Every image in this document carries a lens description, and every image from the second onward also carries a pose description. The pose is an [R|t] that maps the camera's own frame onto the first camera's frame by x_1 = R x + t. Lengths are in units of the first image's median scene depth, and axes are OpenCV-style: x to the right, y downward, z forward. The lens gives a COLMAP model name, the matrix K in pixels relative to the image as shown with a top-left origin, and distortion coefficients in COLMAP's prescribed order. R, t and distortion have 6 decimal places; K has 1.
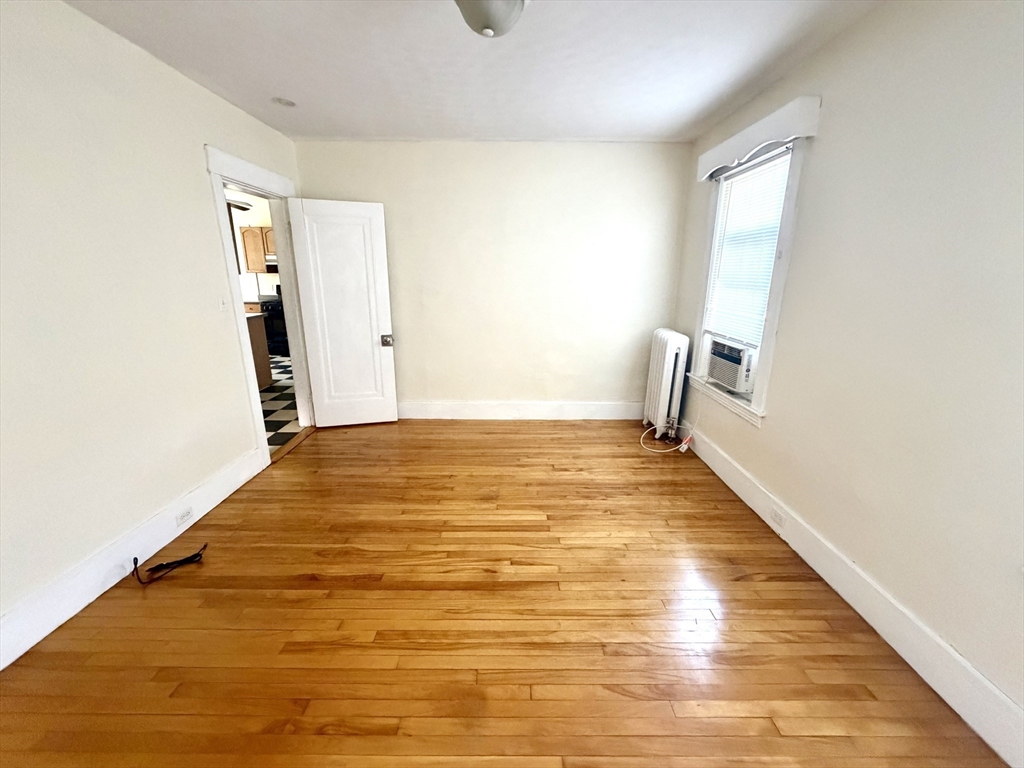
lens RADIAL K [[412.2, 0, 512.0], [0, 412.2, 384.0], [0, 0, 1]] dist [0.001185, 0.000171]
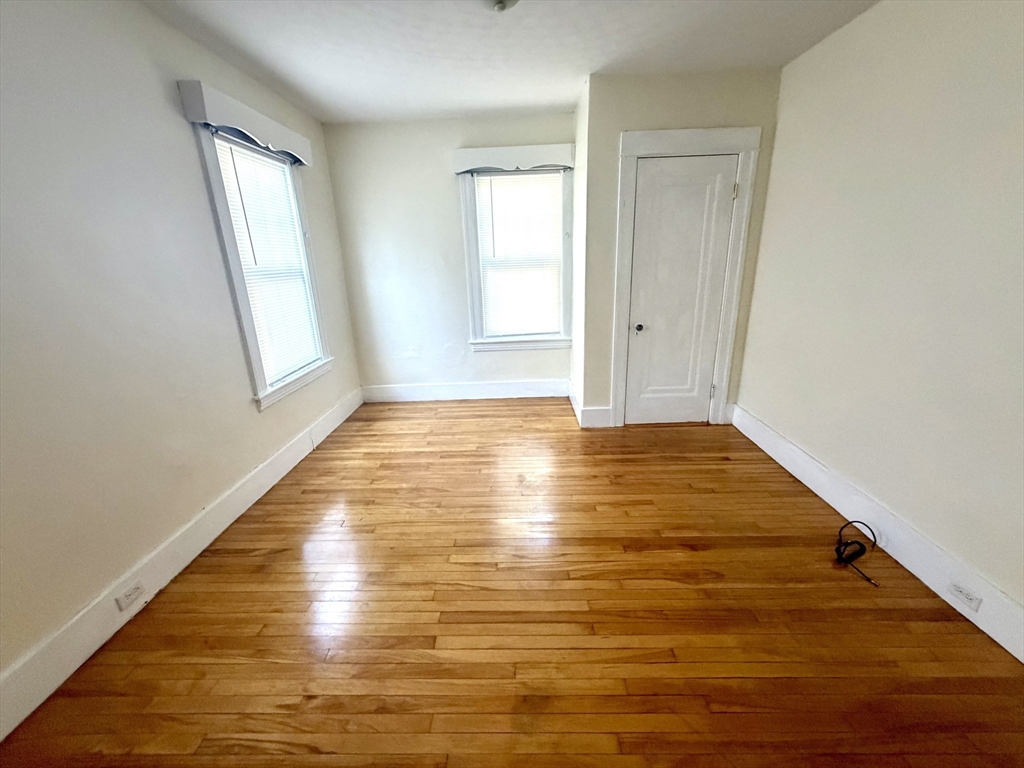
lens RADIAL K [[412.2, 0, 512.0], [0, 412.2, 384.0], [0, 0, 1]] dist [0.001185, 0.000171]
pose [[-0.999666, 0.016105, 0.020197, -0.059998], [0.024476, 0.840546, 0.541187, -0.403659], [-0.008261, 0.541501, -0.840660, 1.519764]]
